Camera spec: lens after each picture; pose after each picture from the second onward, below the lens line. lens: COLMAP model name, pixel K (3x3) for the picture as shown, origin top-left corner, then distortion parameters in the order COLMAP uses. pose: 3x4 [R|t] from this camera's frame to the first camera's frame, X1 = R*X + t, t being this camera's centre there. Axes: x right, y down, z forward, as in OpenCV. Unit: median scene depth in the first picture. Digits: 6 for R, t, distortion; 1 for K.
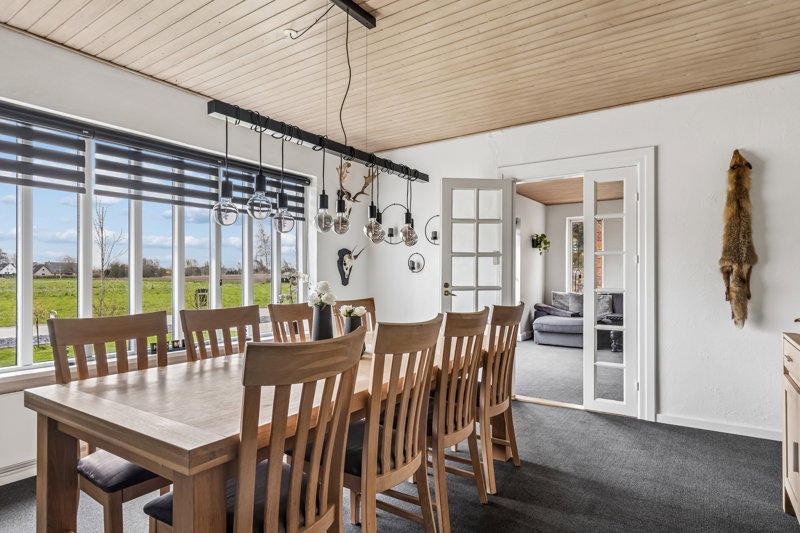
lens RADIAL K [[488.5, 0, 400.3], [0, 488.5, 269.4], [0, 0, 1]] dist [0.004379, 0.000309]
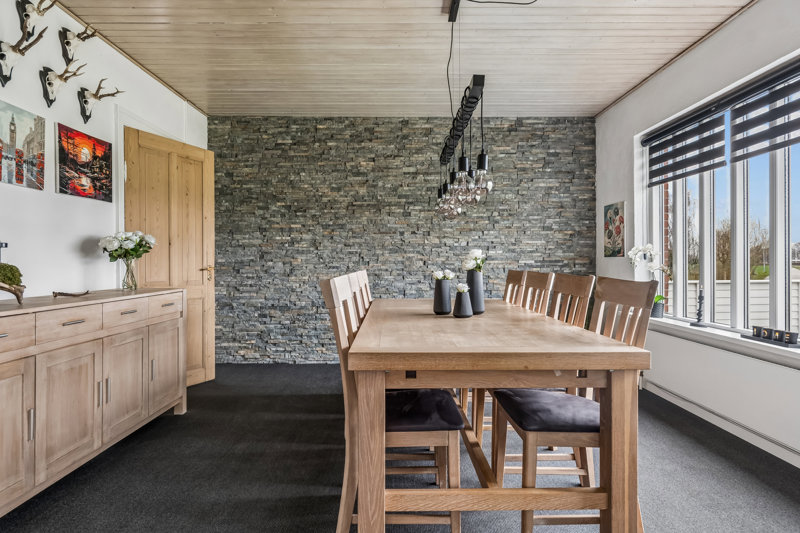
lens RADIAL K [[451.7, 0, 398.5], [0, 451.7, 260.5], [0, 0, 1]] dist [-0.000836, -0.000295]
pose [[-0.828589, -0.001328, -0.559856, 0.452729], [0.003648, 0.999963, -0.007771, 0.050352], [0.559846, -0.008482, -0.828553, 1.392507]]
